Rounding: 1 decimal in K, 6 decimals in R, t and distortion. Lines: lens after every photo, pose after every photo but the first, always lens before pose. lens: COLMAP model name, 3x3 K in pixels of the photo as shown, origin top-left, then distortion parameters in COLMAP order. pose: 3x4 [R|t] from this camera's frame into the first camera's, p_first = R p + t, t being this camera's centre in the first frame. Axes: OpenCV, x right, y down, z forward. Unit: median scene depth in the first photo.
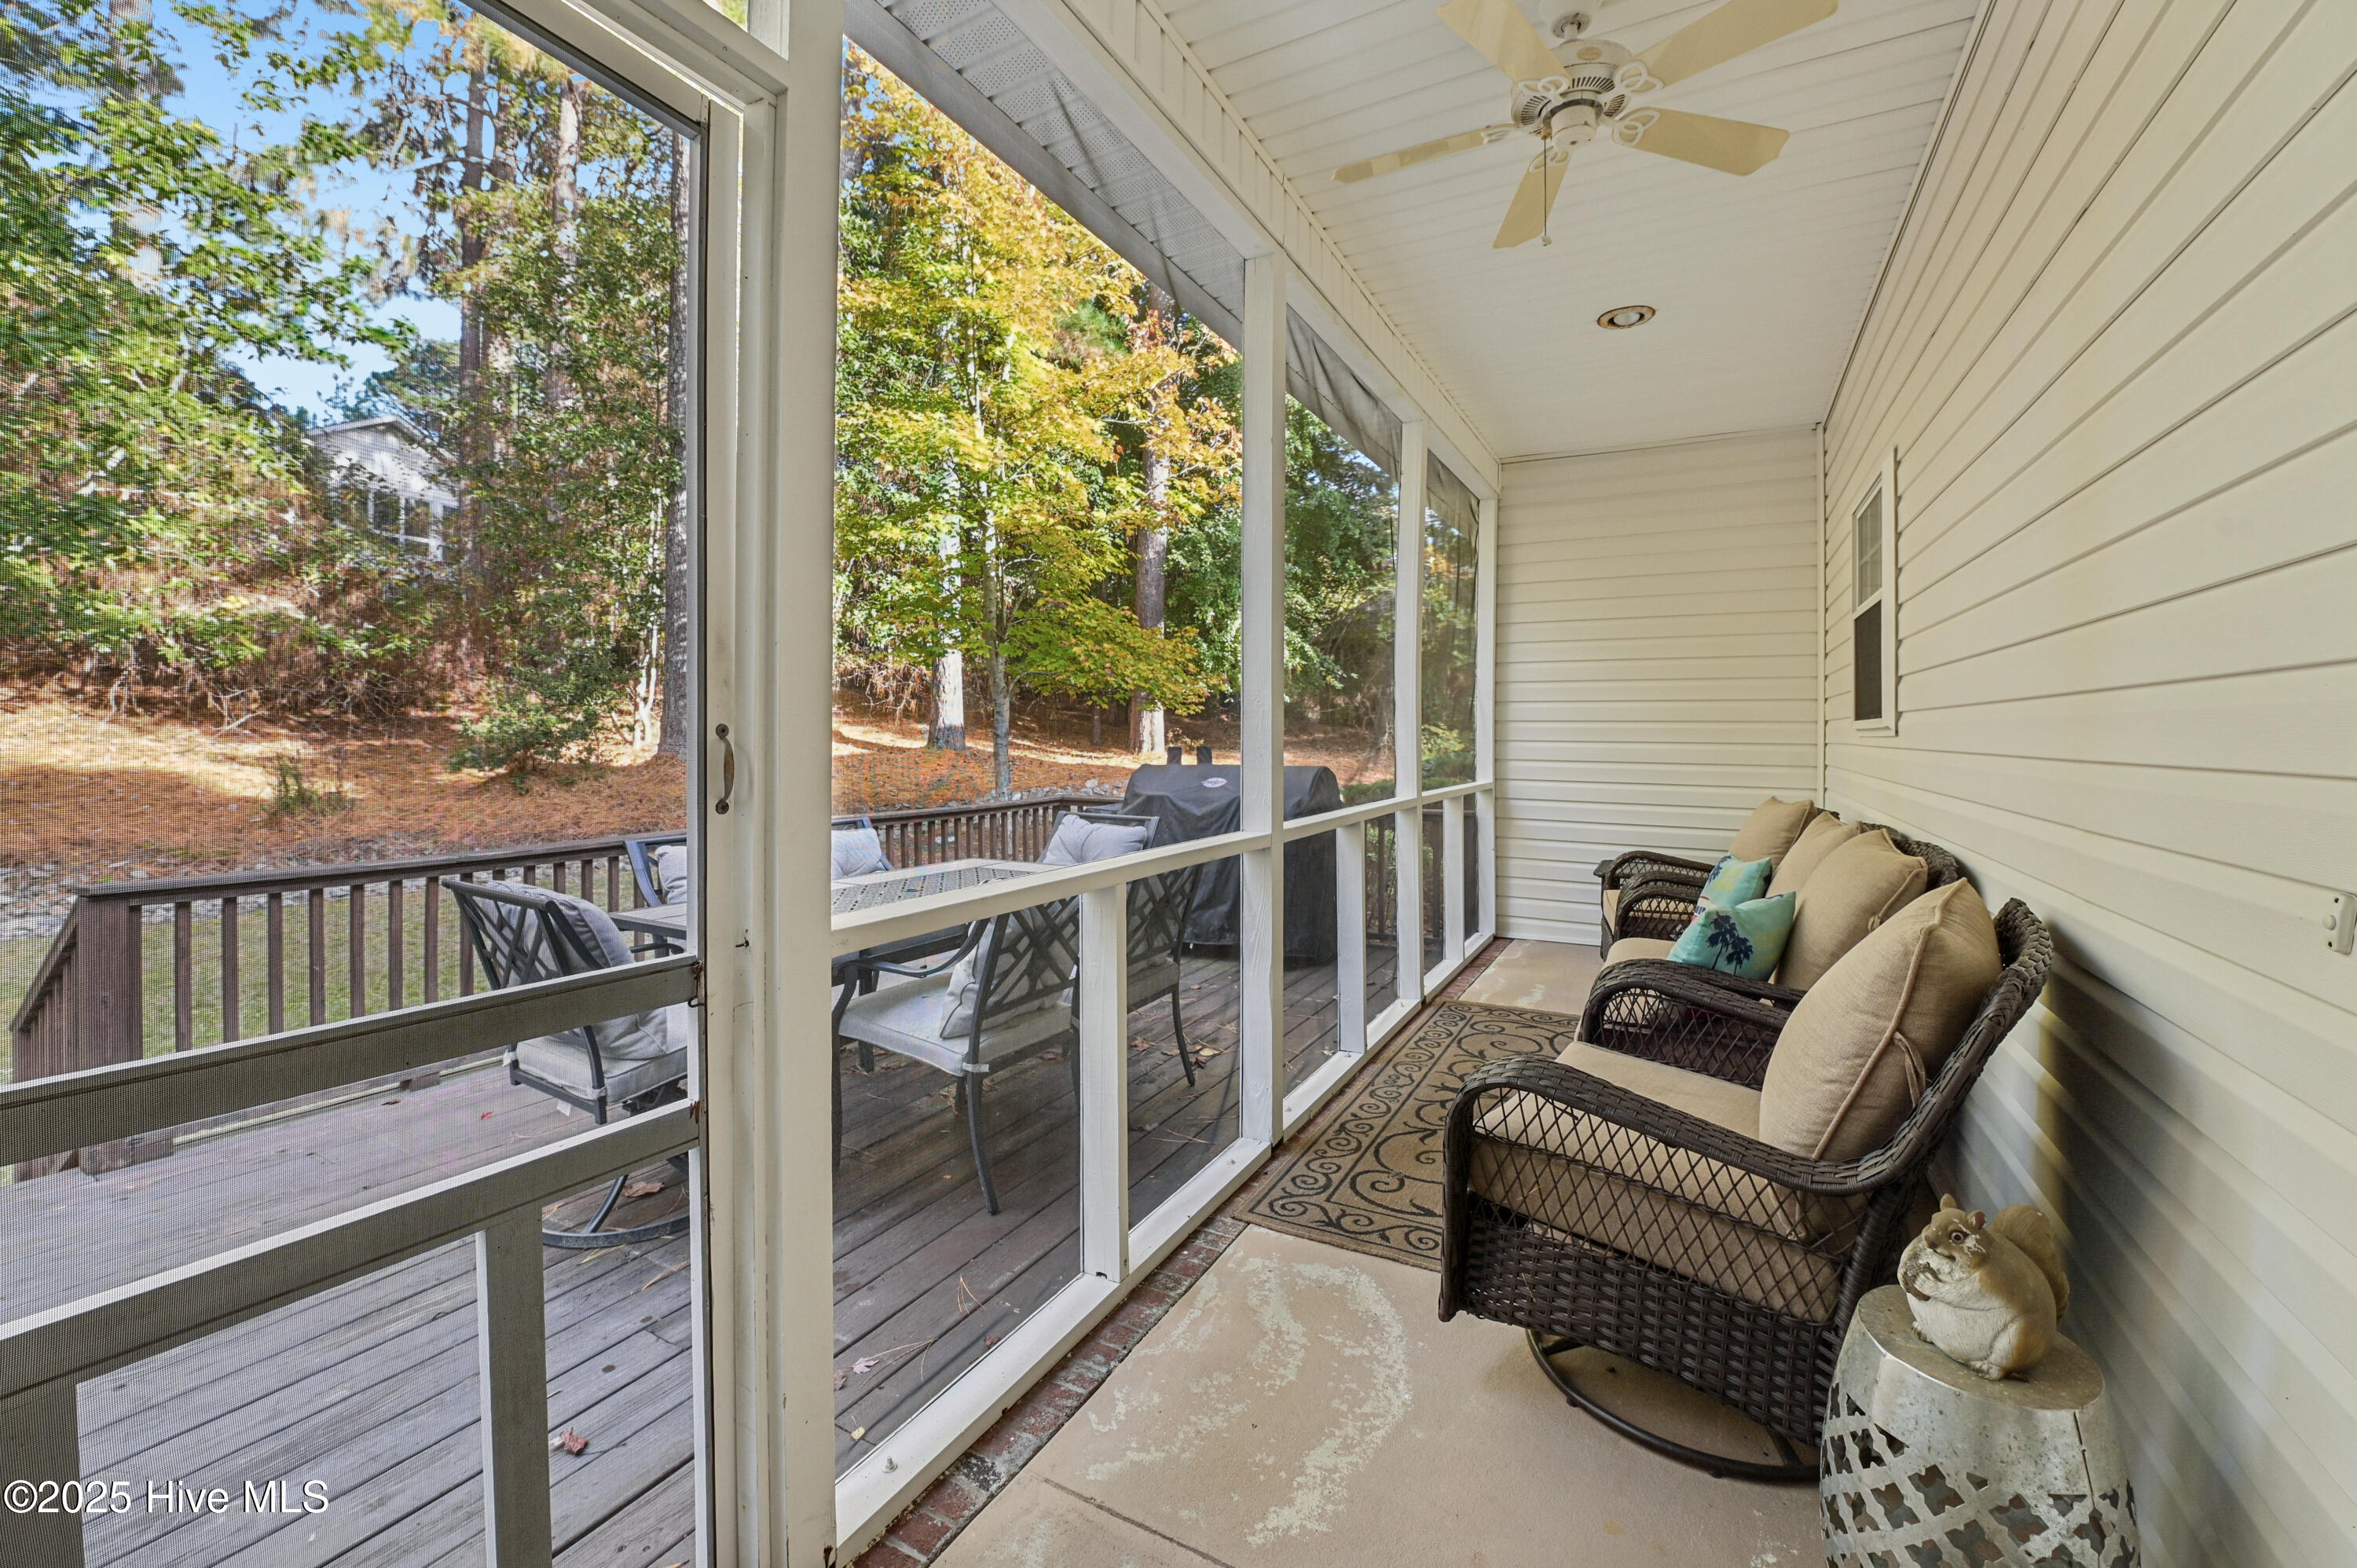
lens RADIAL K [[927.1, 0, 1184.7], [0, 927.1, 745.7], [0, 0, 1]] dist [-0.000043, -0.009290]
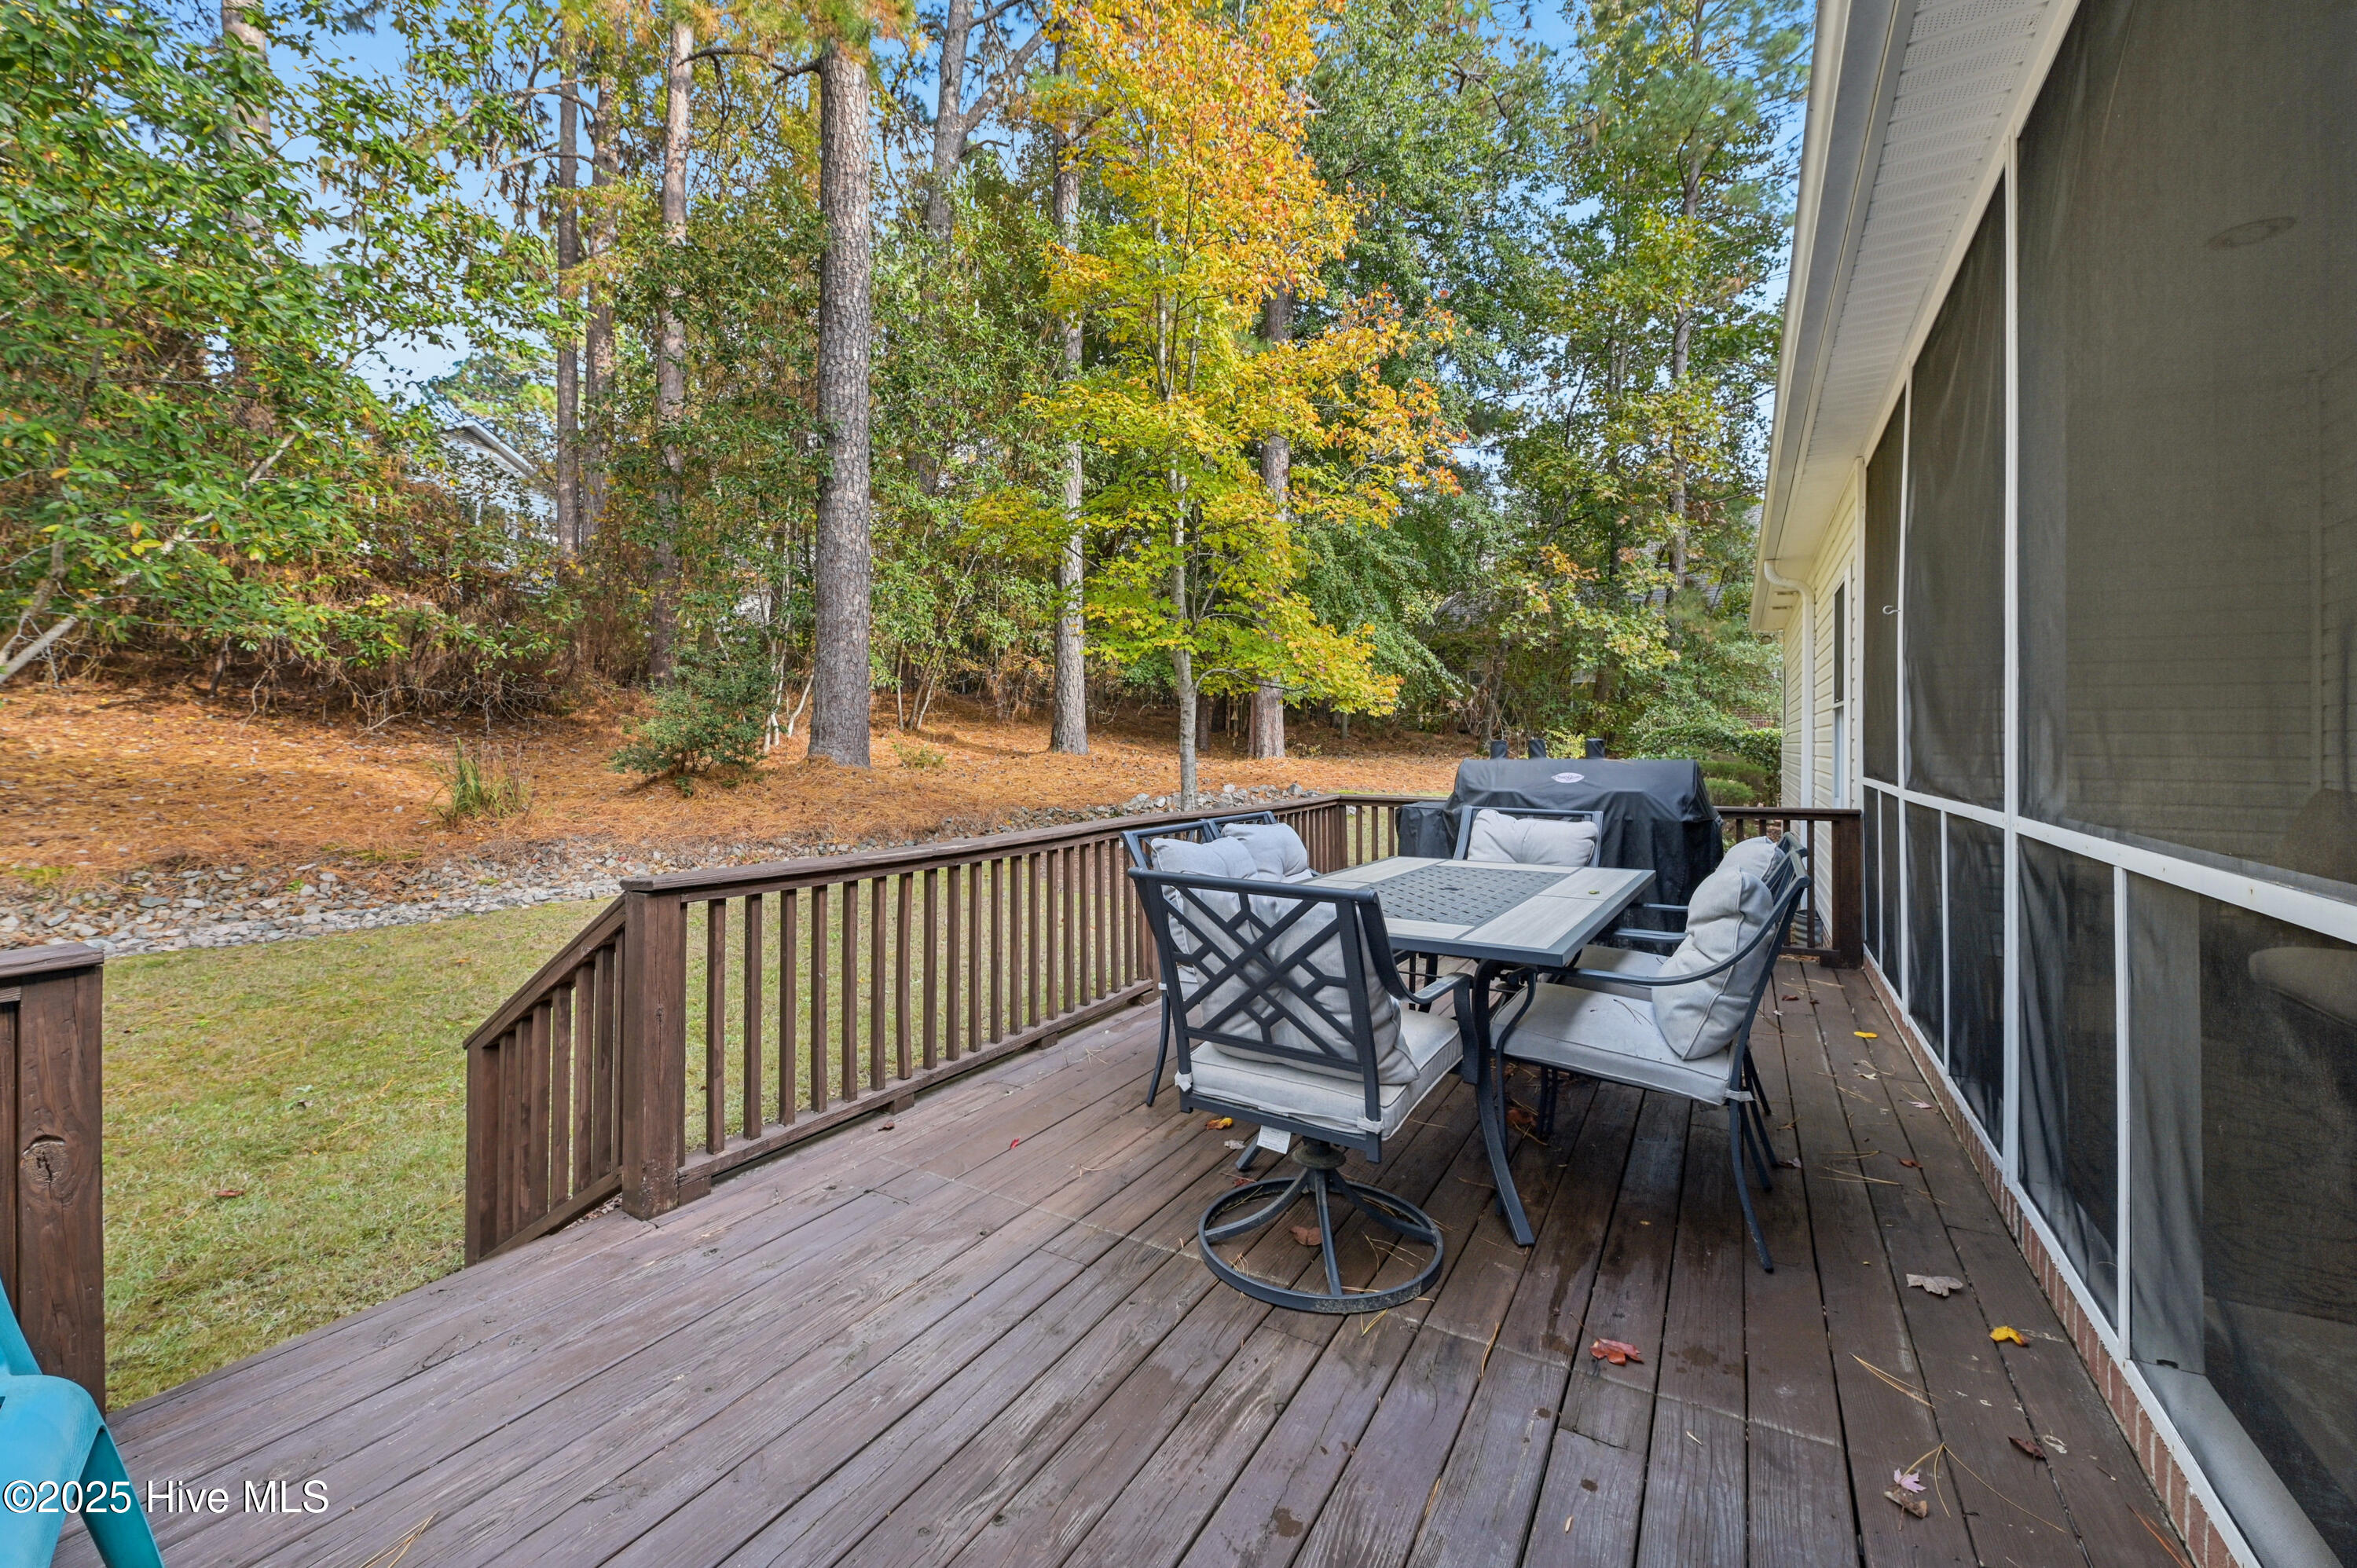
lens RADIAL K [[940.9, 0, 1179.9], [0, 940.9, 760.2], [0, 0, 1]] dist [-0.014295, -0.002438]
pose [[0.999726, 0.001295, -0.023367, -0.185700], [-0.001222, 0.999994, 0.003128, 0.010983], [0.023371, -0.003099, 0.999722, 0.037416]]
